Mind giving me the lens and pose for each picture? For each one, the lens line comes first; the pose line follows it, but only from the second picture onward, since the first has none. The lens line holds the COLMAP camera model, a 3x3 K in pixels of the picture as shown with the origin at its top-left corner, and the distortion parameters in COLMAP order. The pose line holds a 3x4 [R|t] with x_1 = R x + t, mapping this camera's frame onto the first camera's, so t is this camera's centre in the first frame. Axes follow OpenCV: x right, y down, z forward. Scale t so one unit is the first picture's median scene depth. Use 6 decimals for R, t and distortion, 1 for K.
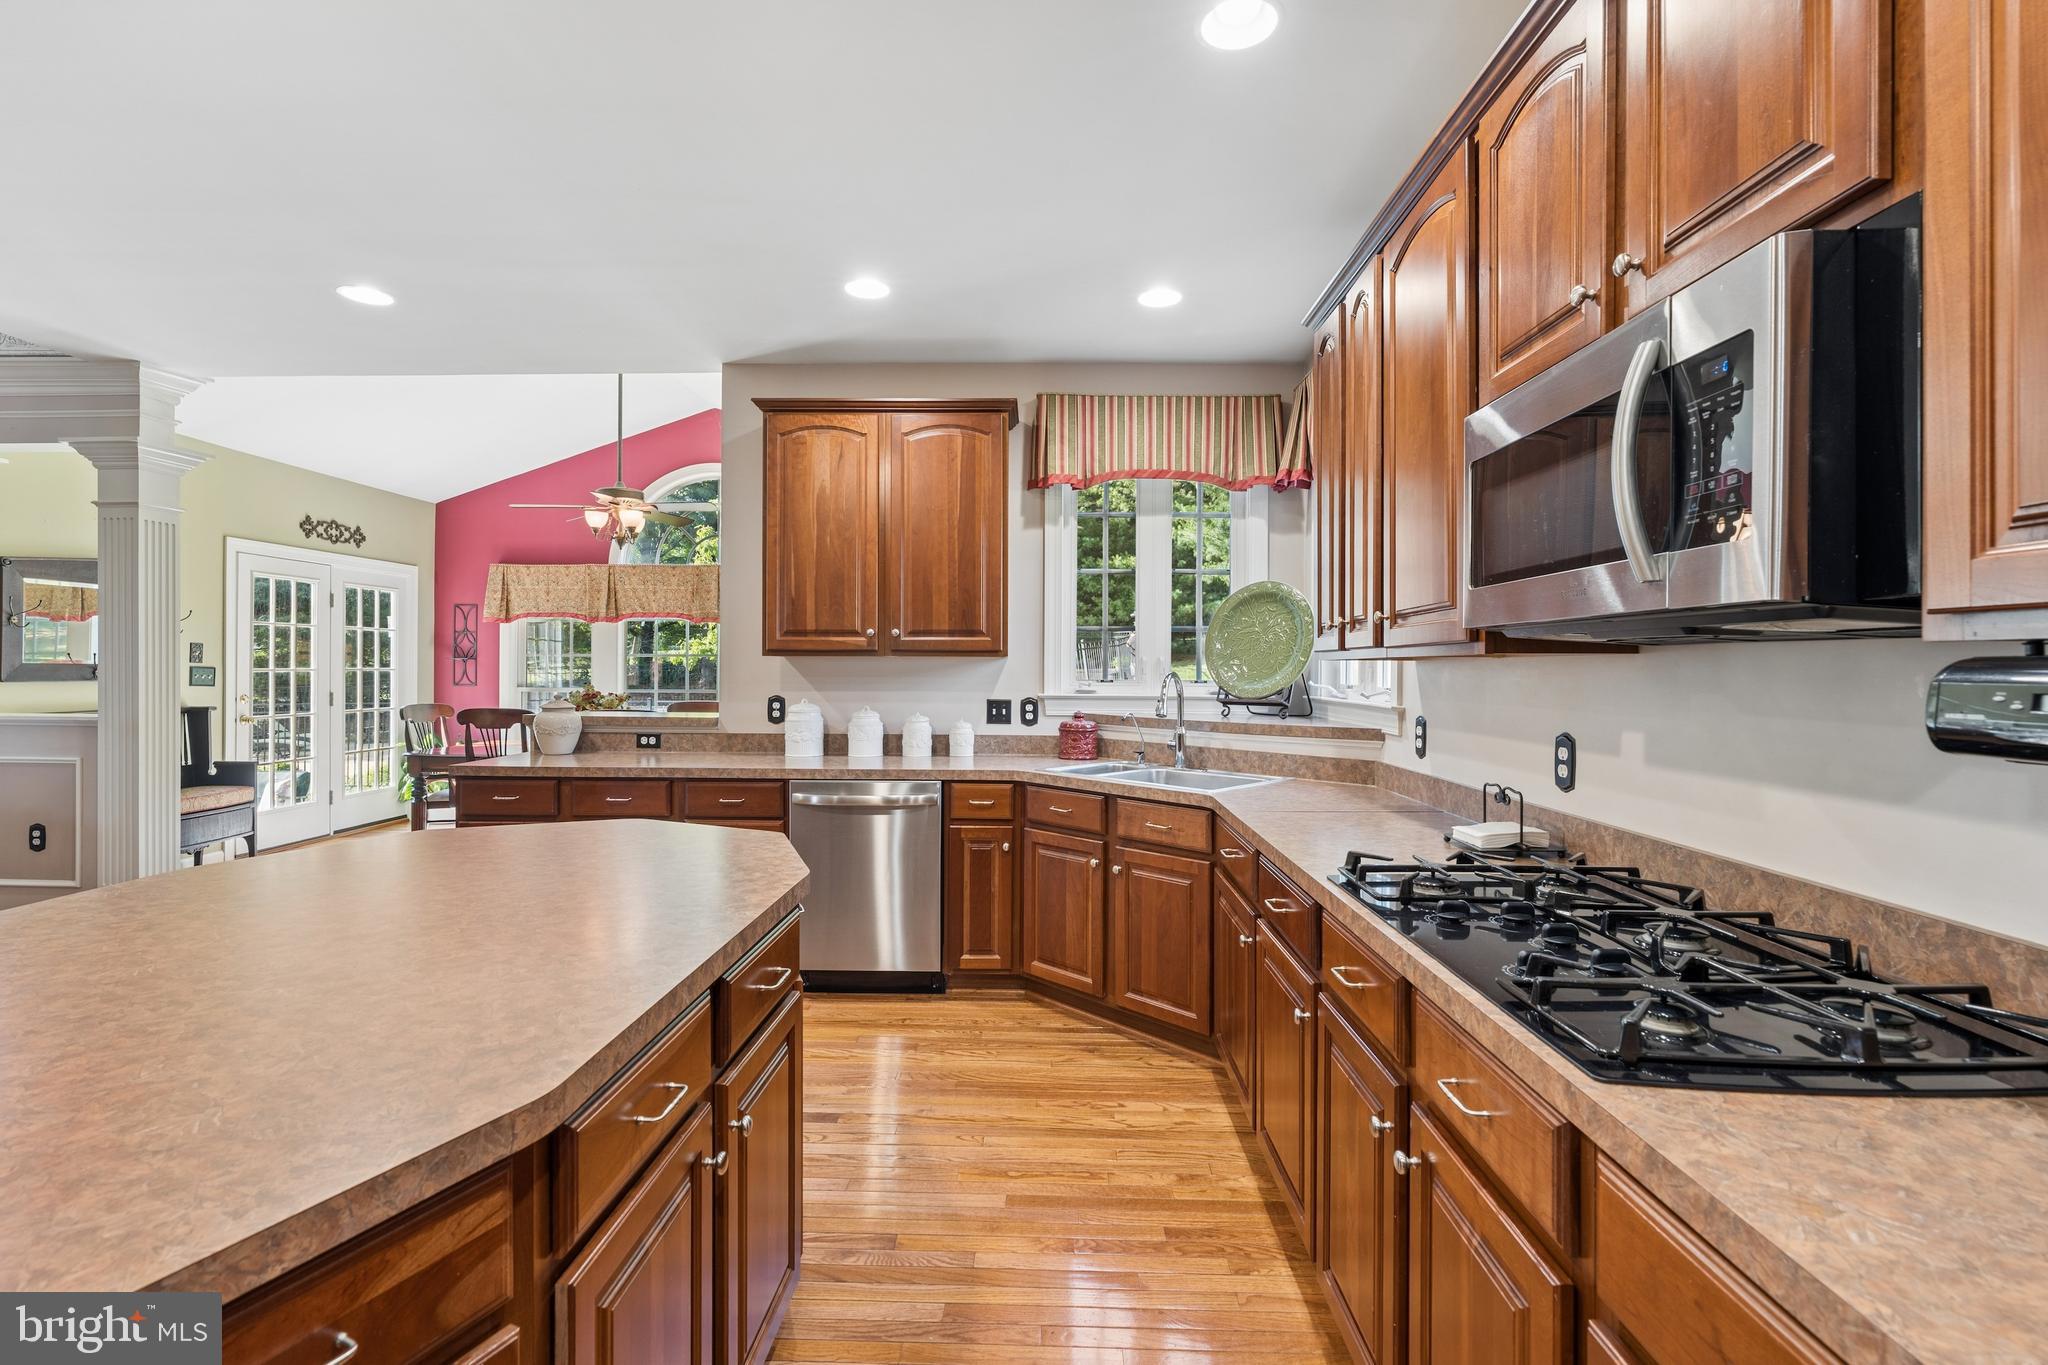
lens RADIAL K [[923.1, 0, 1021.7], [0, 923.1, 668.0], [0, 0, 1]] dist [-0.002305, 0.001792]
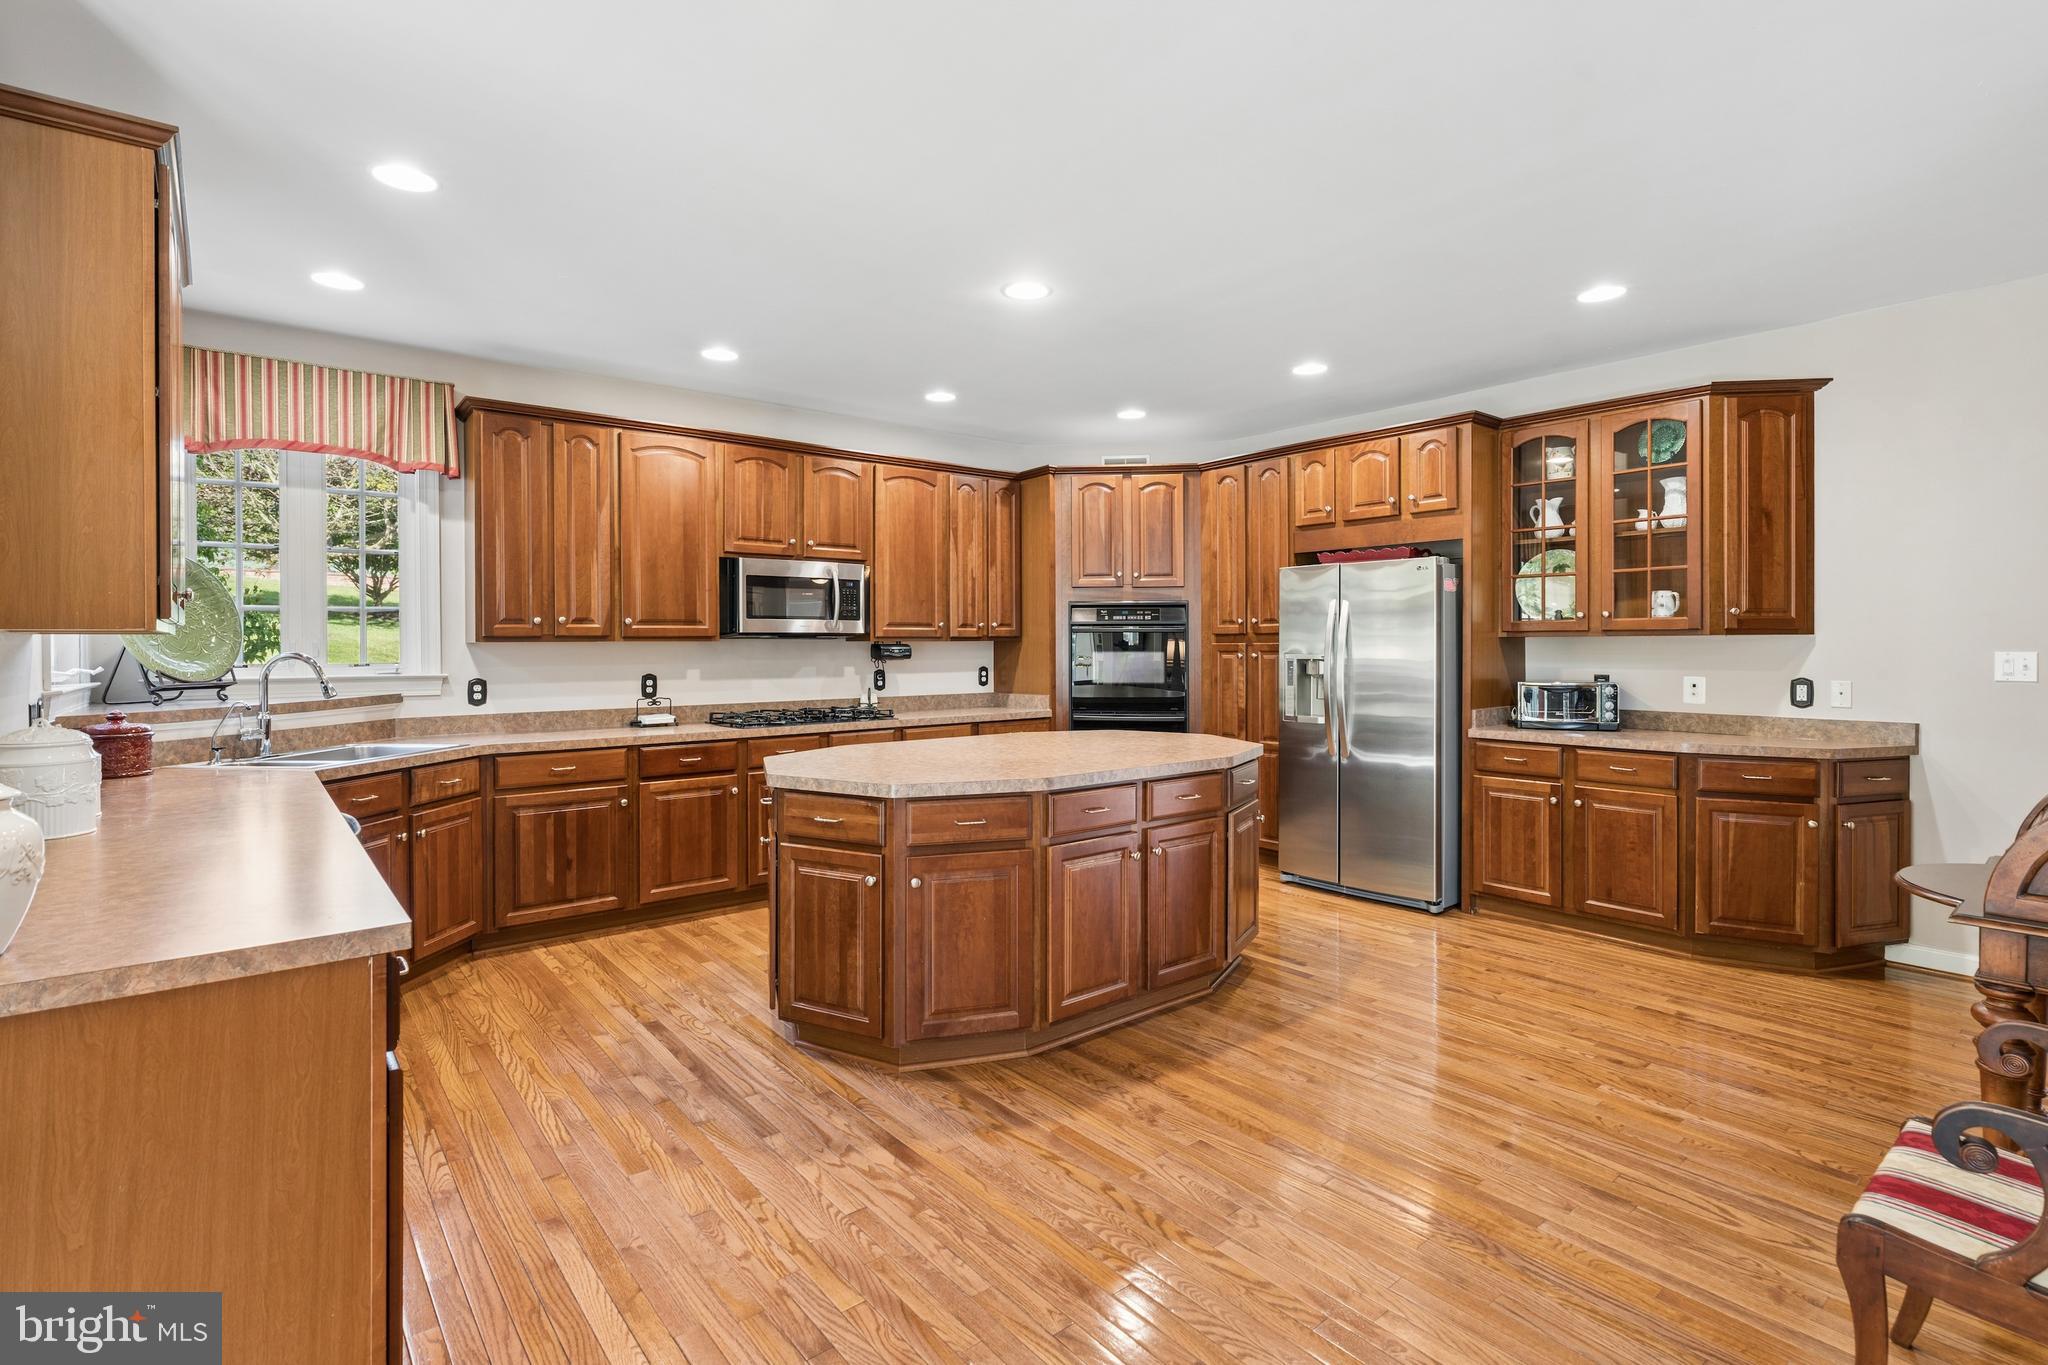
lens RADIAL K [[961.5, 0, 1021.3], [0, 961.5, 647.4], [0, 0, 1]] dist [-0.003503, -0.000035]
pose [[-0.658602, -0.004456, 0.752478, -1.000016], [0.000895, 0.999977, 0.006706, -0.006978], [-0.752491, 0.005090, -0.658583, 0.999609]]
